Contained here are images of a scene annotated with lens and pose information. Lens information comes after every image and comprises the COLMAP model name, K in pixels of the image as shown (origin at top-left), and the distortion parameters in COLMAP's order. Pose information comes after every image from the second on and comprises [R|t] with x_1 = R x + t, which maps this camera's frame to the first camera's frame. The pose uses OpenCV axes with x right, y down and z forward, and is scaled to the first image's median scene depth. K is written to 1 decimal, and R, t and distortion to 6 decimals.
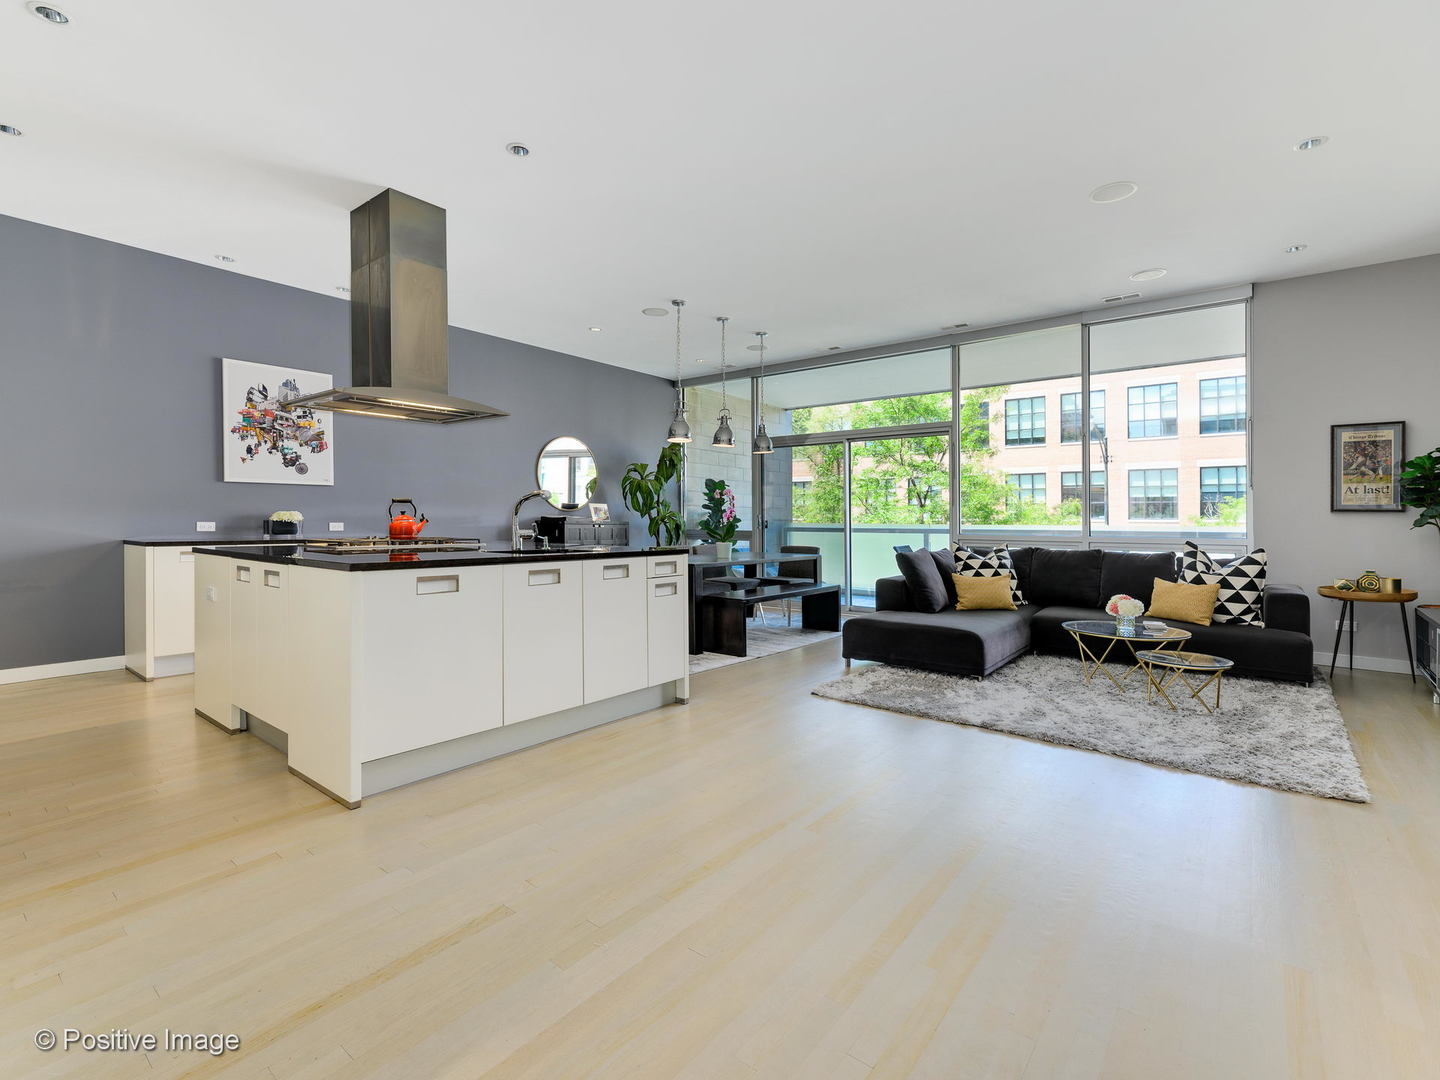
lens RADIAL K [[659.7, 0, 683.7], [0, 659.7, 512.6], [0, 0, 1]] dist [-0.004074, 0.001382]
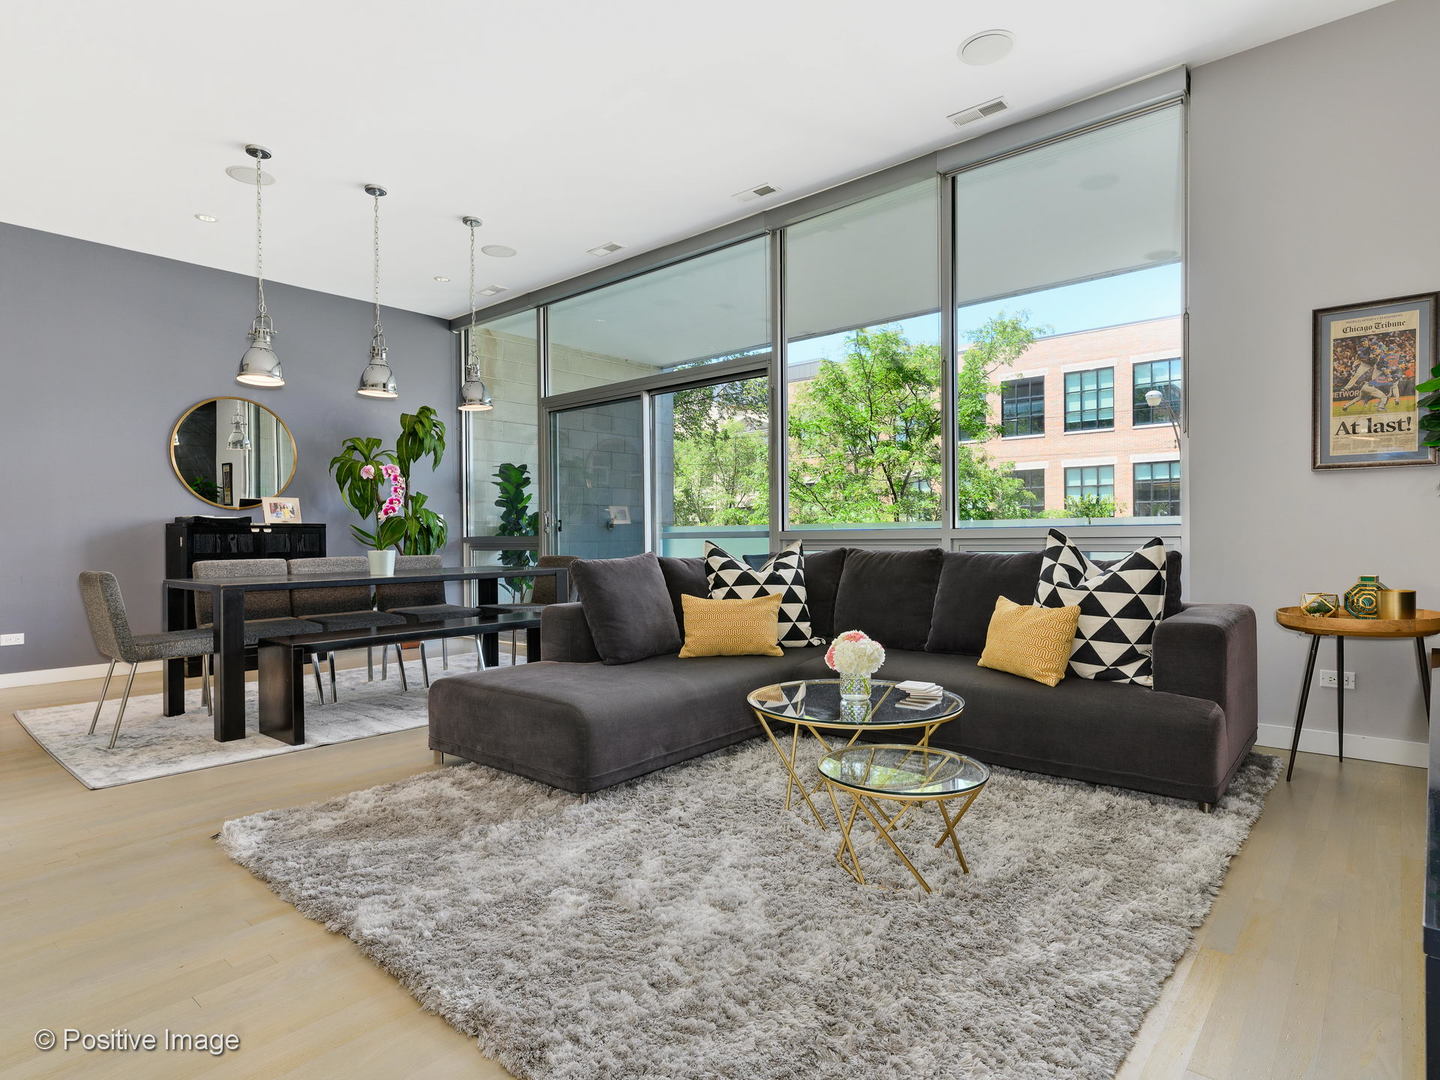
lens RADIAL K [[781.2, 0, 707.9], [0, 781.2, 545.2], [0, 0, 1]] dist [0.001257, -0.002026]
pose [[0.999764, -0.016964, -0.013534, 0.284279], [0.017298, 0.999538, 0.024971, 0.020821], [0.013104, -0.025200, 0.999597, 0.200061]]
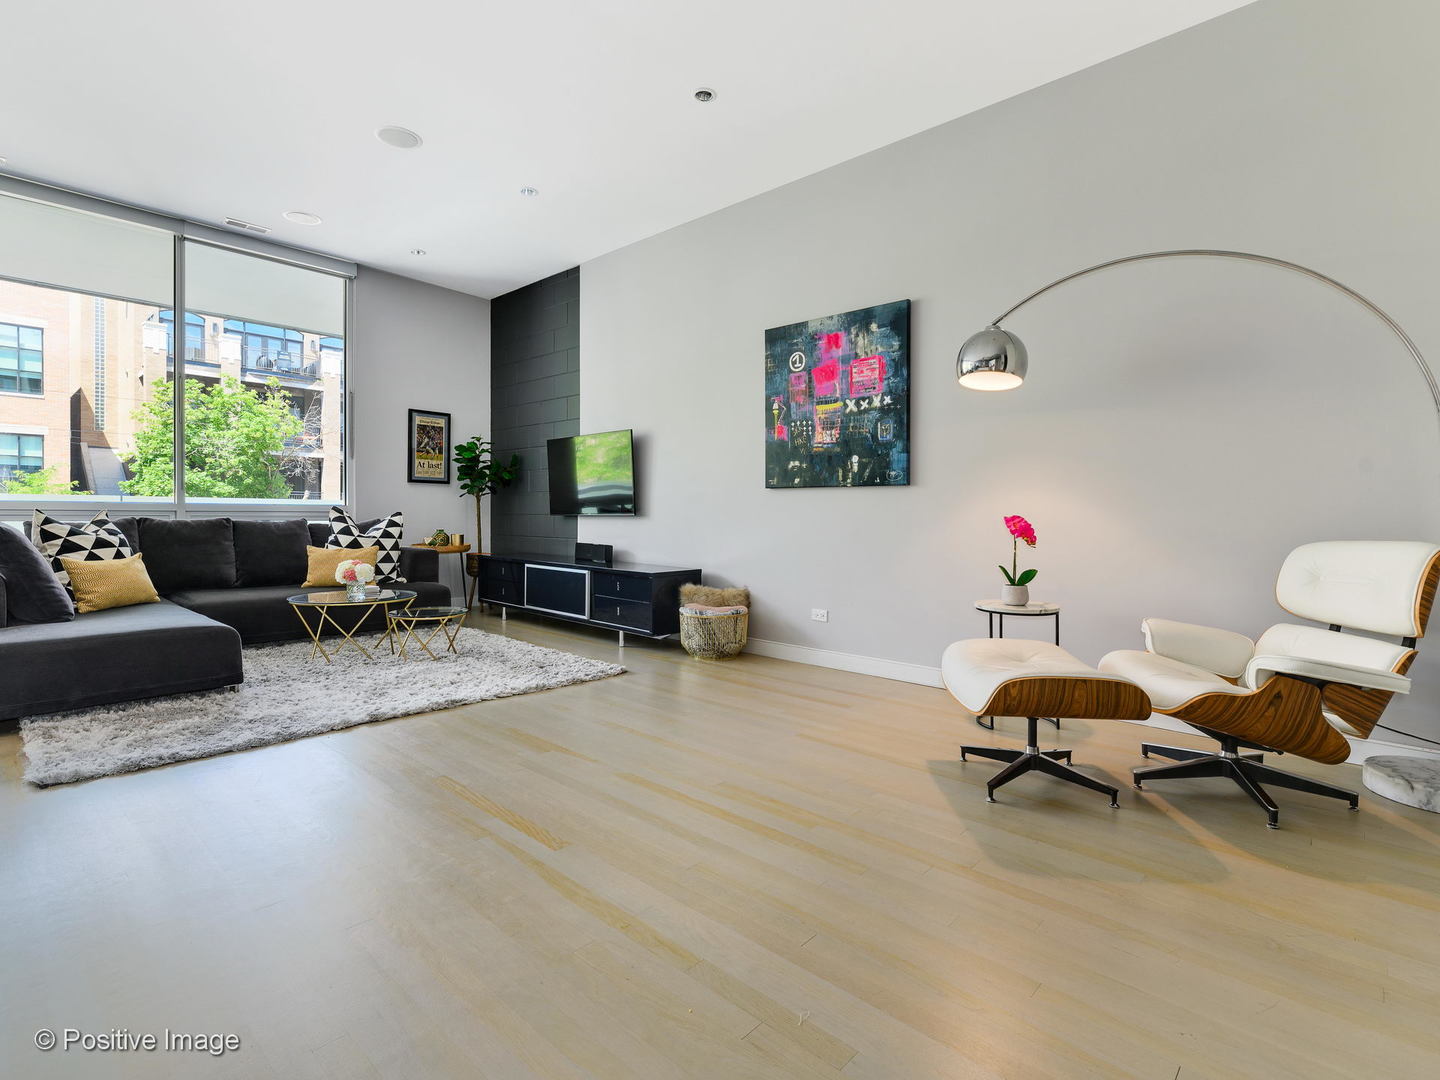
lens RADIAL K [[726.5, 0, 733.2], [0, 726.5, 528.0], [0, 0, 1]] dist [0.001251, 0.005089]
pose [[0.043760, -0.024705, 0.998737, -0.174574], [-0.019204, 0.999489, 0.025565, 0.021289], [-0.998857, -0.020299, 0.043263, 0.206734]]
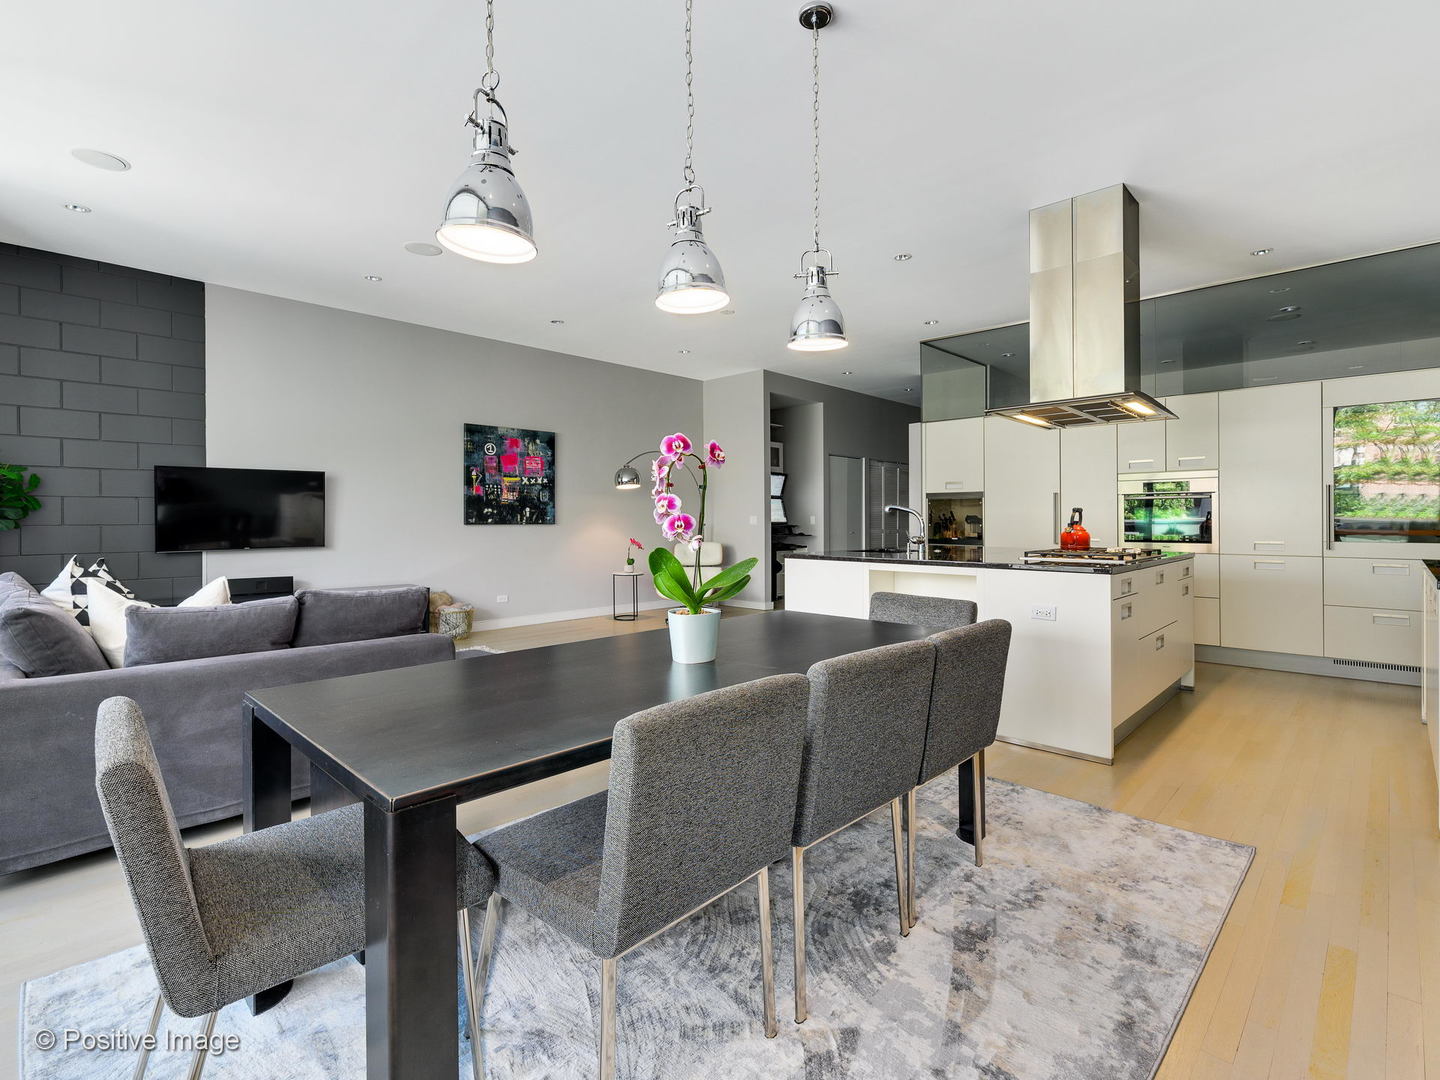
lens RADIAL K [[681.8, 0, 725.9], [0, 681.8, 526.0], [0, 0, 1]] dist [-0.000987, -0.001574]
pose [[-0.997979, -0.005877, 0.063271, 0.017793], [-0.005842, 0.999983, 0.000745, 0.004090], [-0.063274, 0.000374, -0.997996, 0.977077]]
